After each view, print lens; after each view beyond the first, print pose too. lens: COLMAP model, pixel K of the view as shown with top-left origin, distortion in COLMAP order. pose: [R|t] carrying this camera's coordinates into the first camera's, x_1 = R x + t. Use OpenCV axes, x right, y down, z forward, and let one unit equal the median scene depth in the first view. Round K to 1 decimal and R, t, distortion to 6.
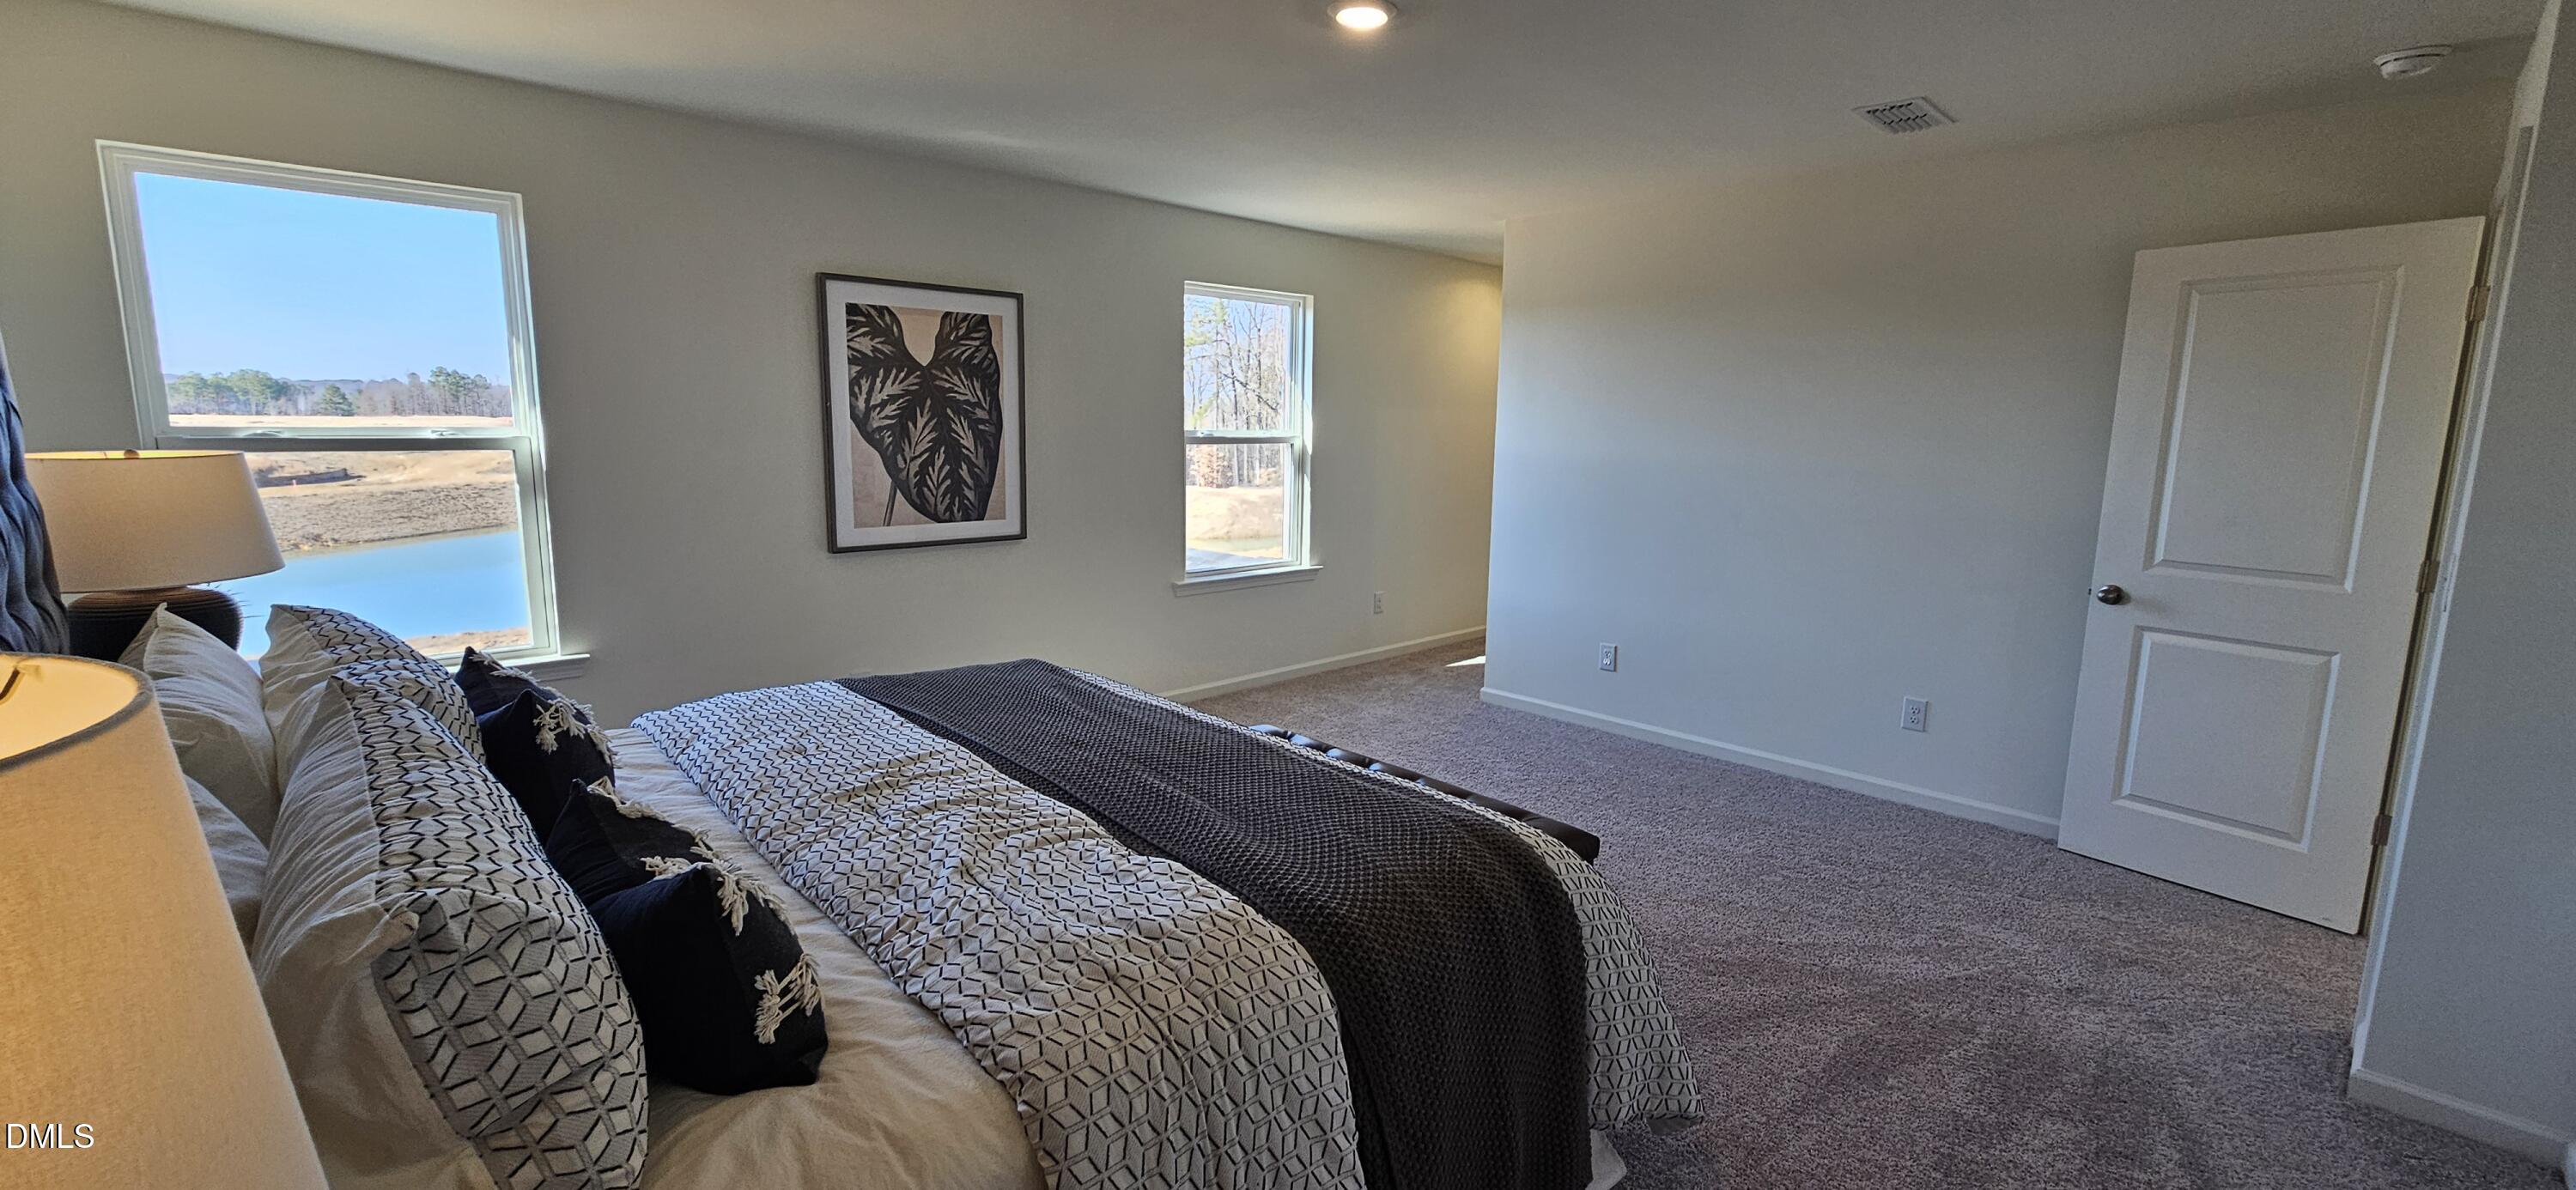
lens RADIAL K [[1061.3, 0, 1292.9], [0, 1061.3, 589.7], [0, 0, 1]] dist [-0.004208, 0.003008]
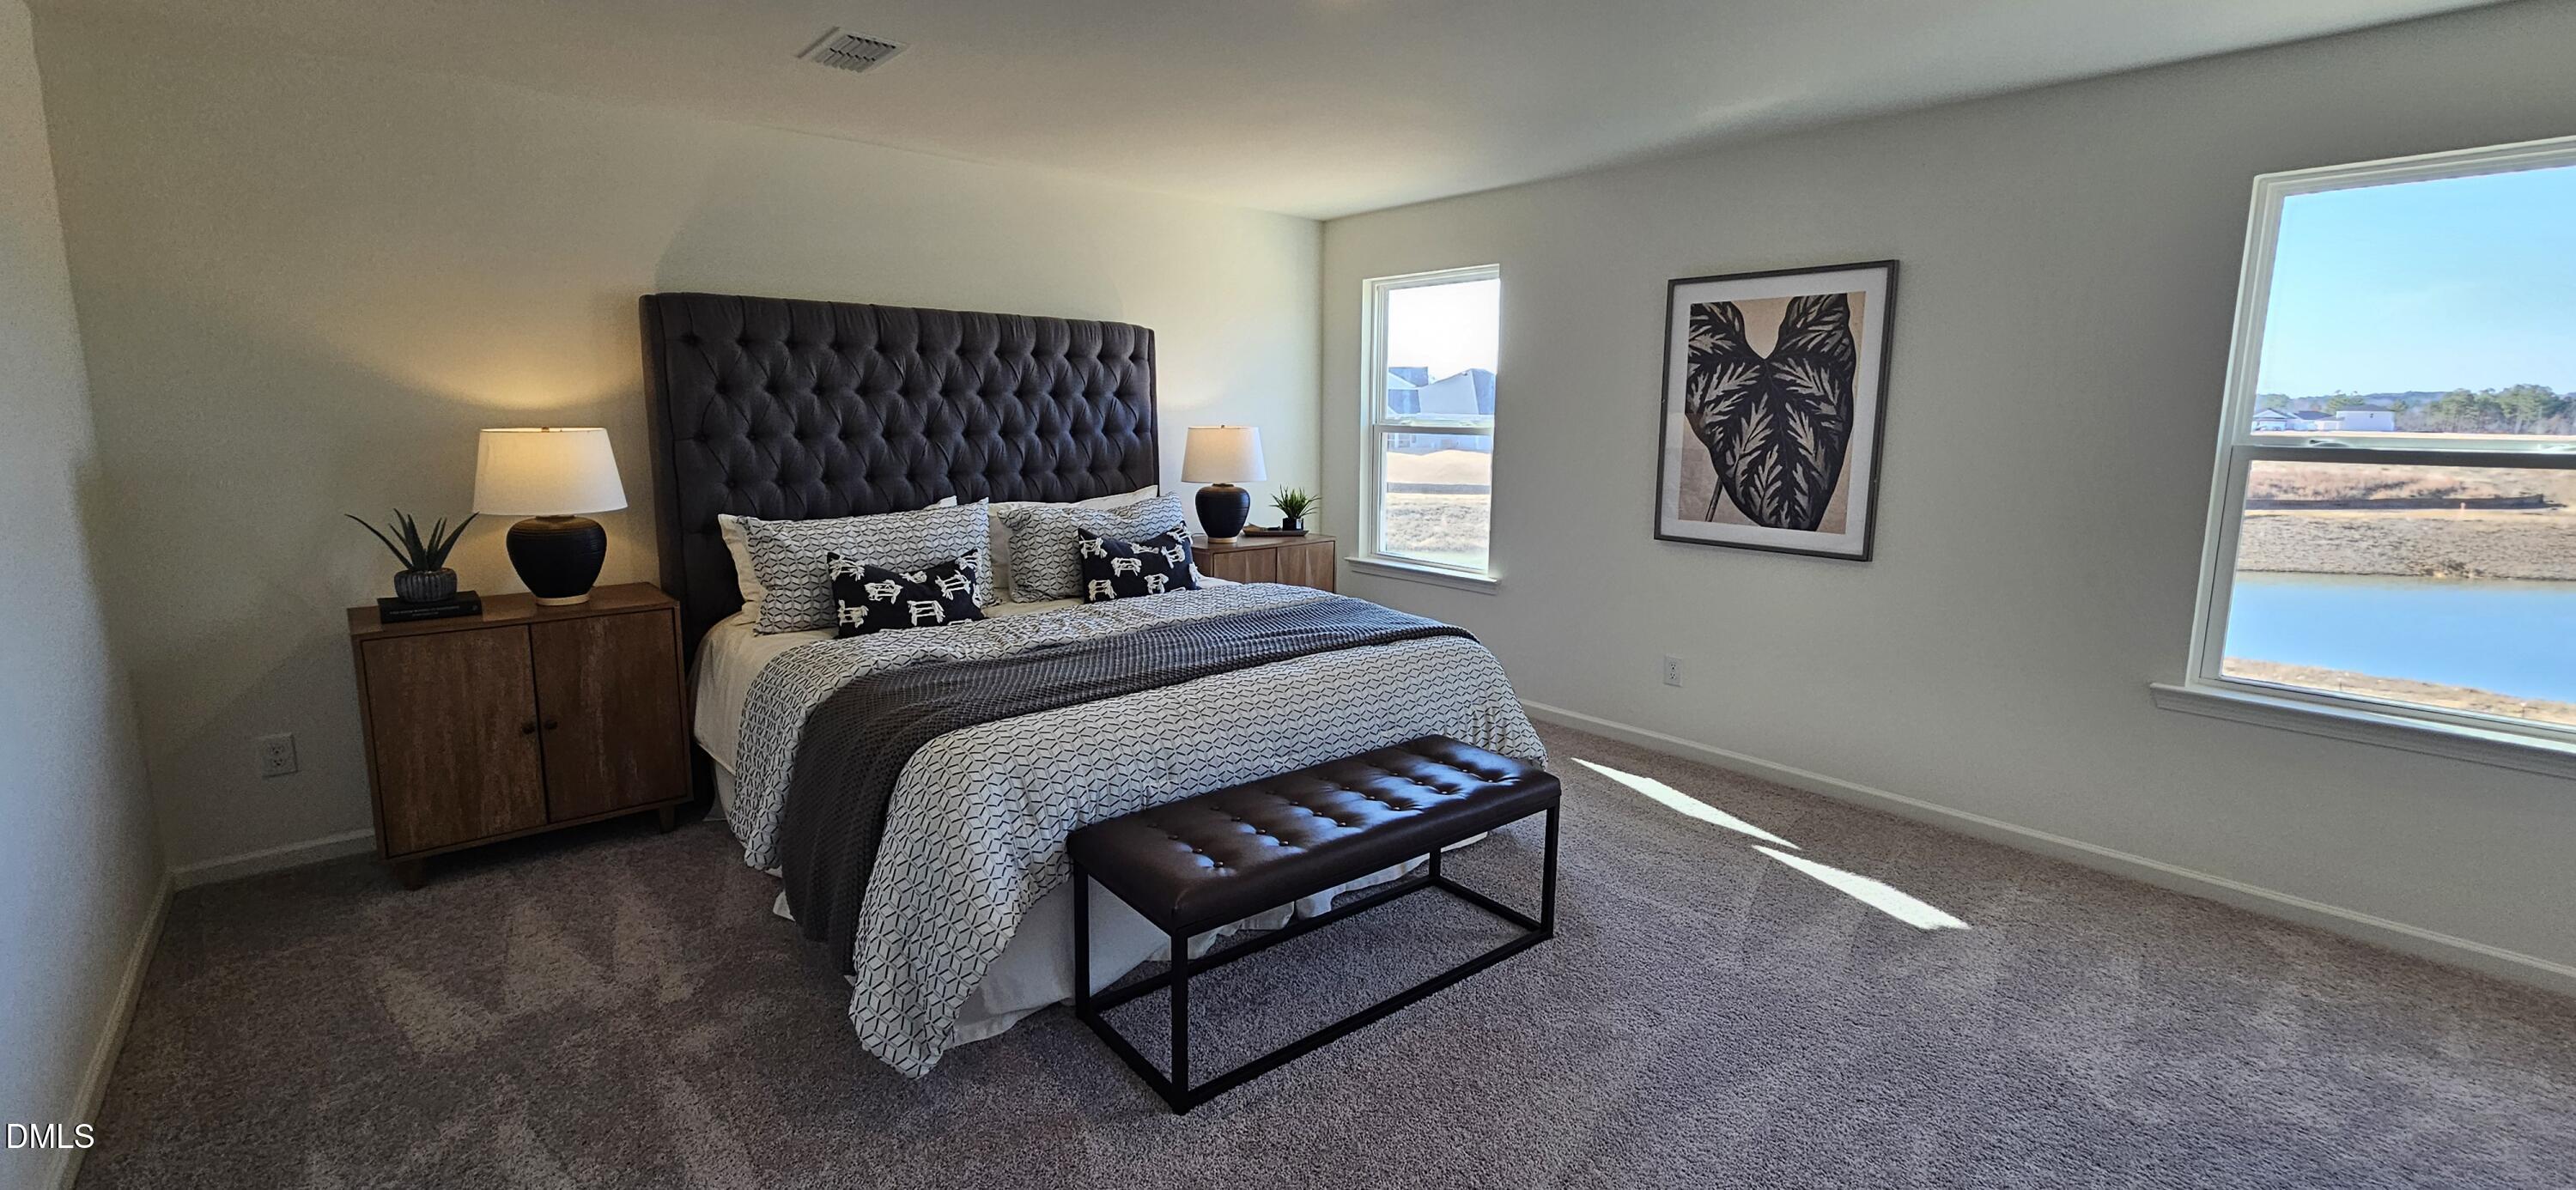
lens RADIAL K [[1061.3, 0, 1288.3], [0, 1061.3, 590.4], [0, 0, 1]] dist [-0.004208, 0.003008]
pose [[-0.058898, 0.153248, -0.986431, 0.632723], [-0.169306, 0.972297, 0.161162, -0.089772], [0.983802, 0.176501, -0.031320, 0.641141]]
